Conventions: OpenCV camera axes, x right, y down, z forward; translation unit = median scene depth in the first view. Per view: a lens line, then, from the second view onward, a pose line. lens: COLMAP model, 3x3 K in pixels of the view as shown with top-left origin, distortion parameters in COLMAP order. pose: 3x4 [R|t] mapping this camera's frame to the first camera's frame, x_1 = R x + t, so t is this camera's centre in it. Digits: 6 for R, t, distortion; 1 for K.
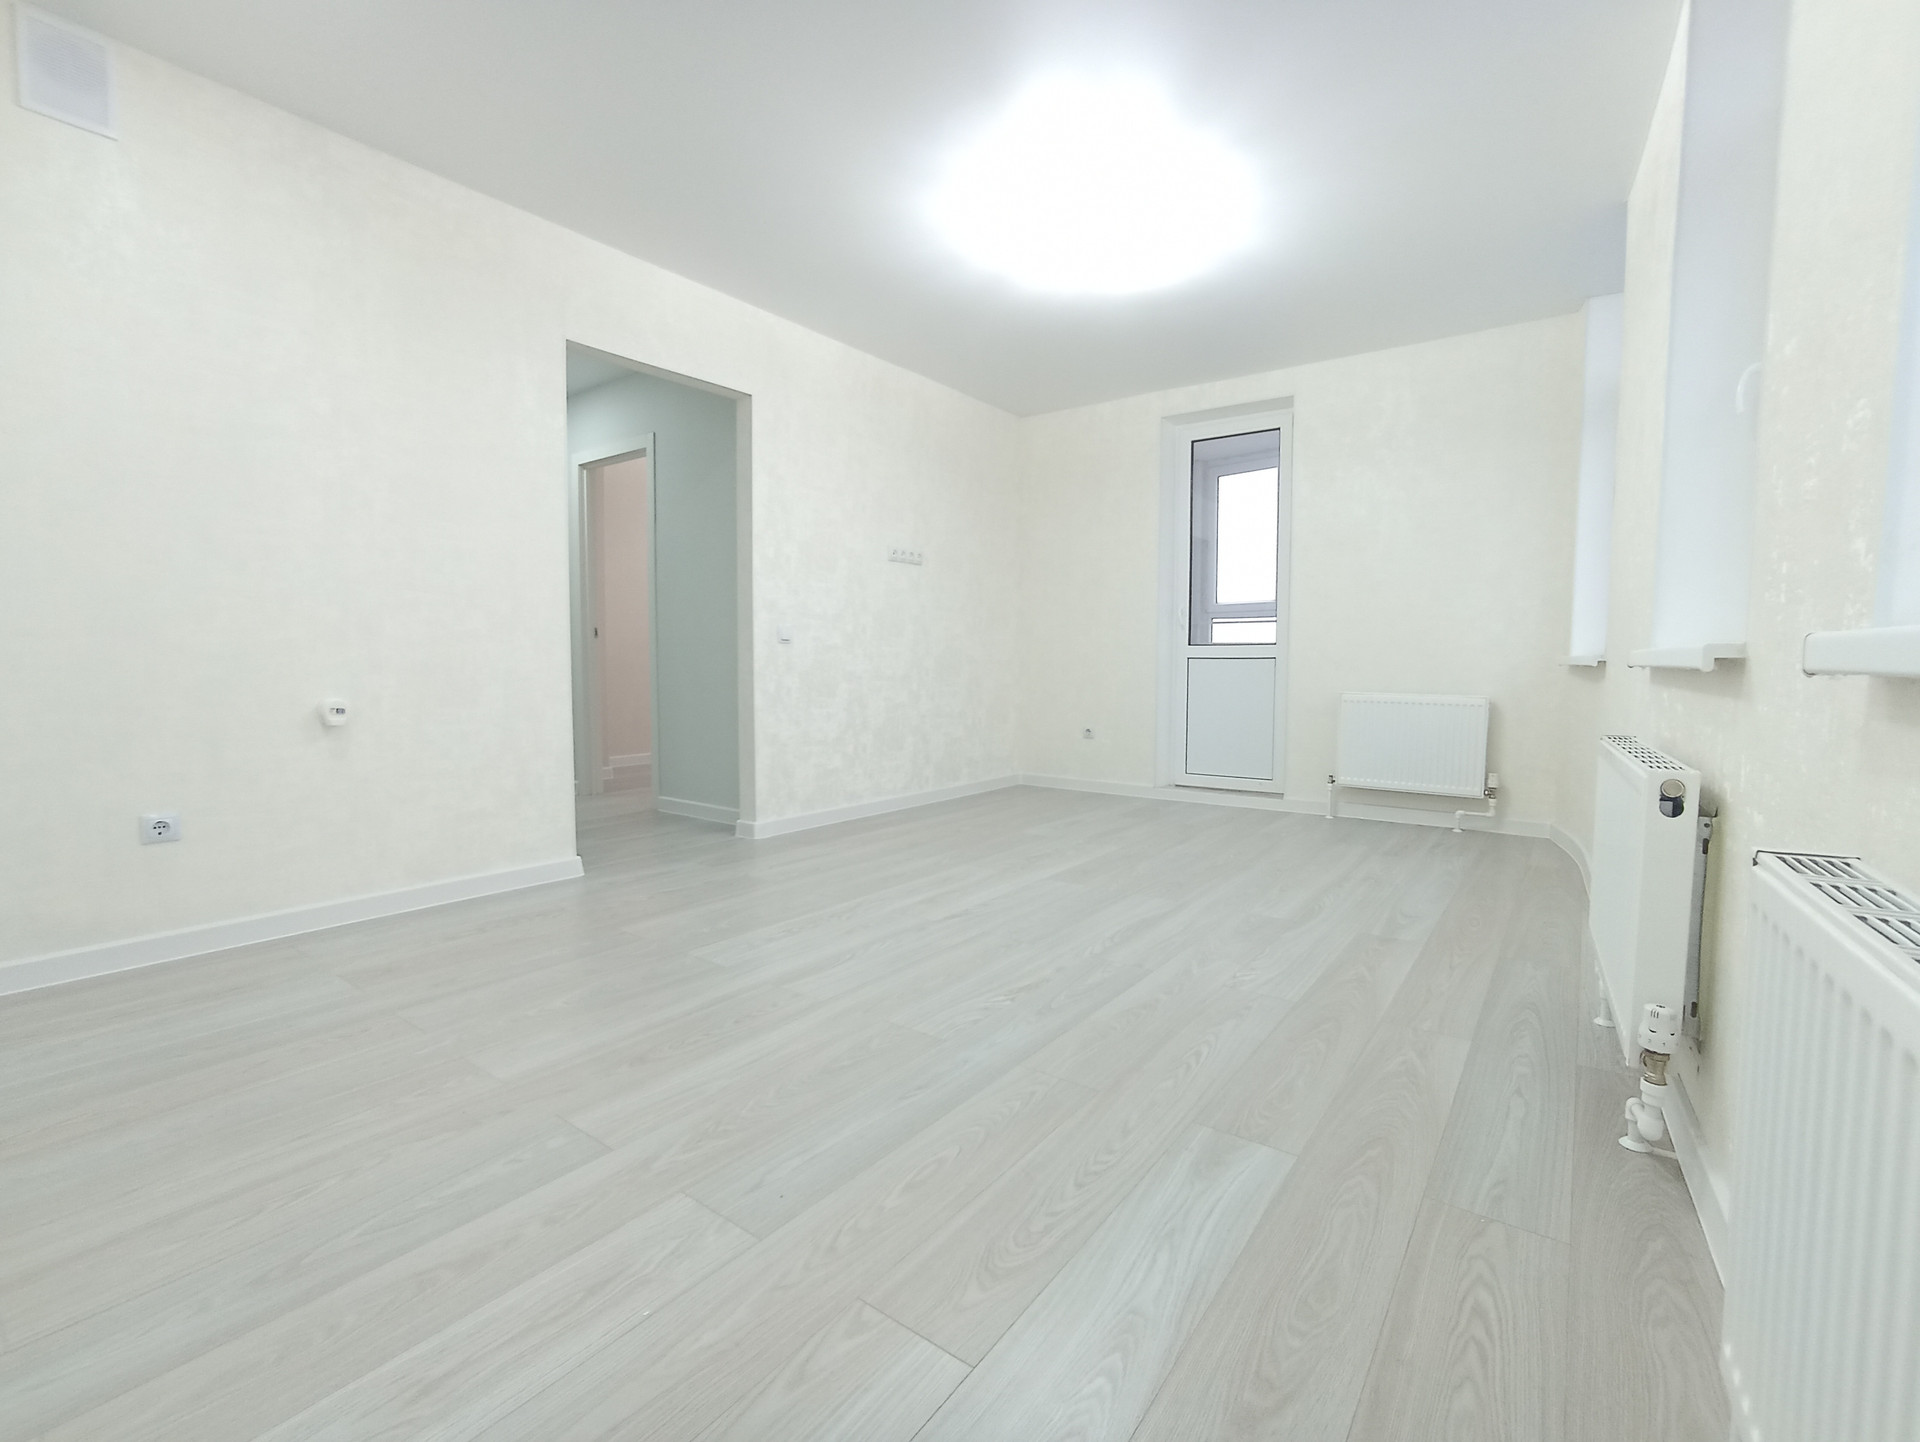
lens RADIAL K [[837.9, 0, 960.0], [0, 837.9, 721.0], [0, 0, 1]] dist [-0.031169, 0.018164]
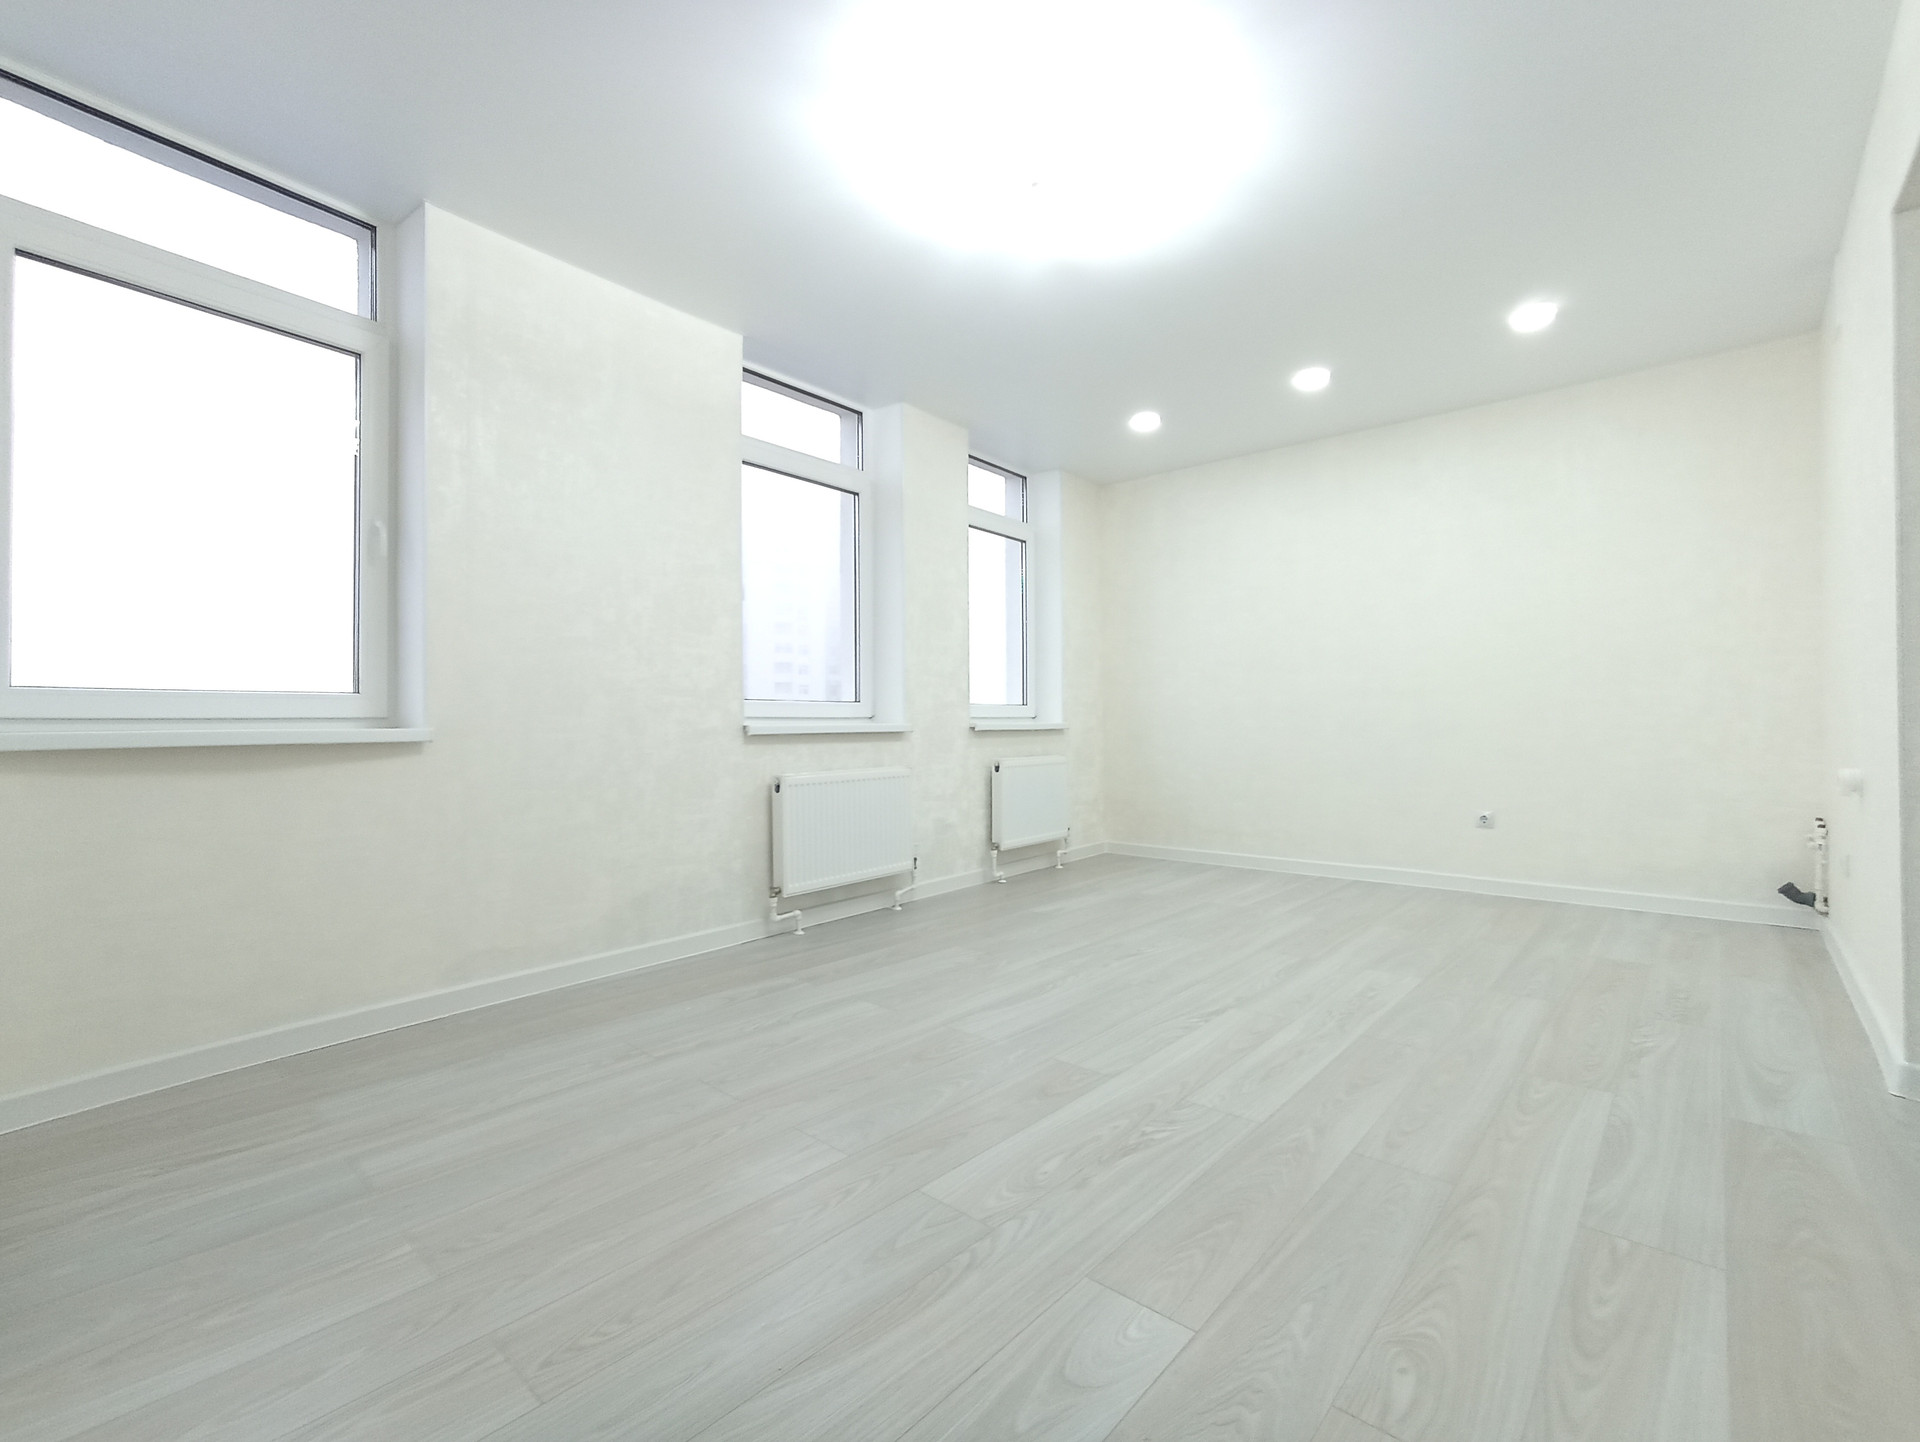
lens RADIAL K [[837.9, 0, 960.0], [0, 837.9, 721.0], [0, 0, 1]] dist [-0.031169, 0.018164]
pose [[-0.995718, 0.002095, 0.092417, 0.200178], [0.010501, 0.995835, 0.090570, -0.182274], [-0.091842, 0.091152, -0.991593, 2.027870]]
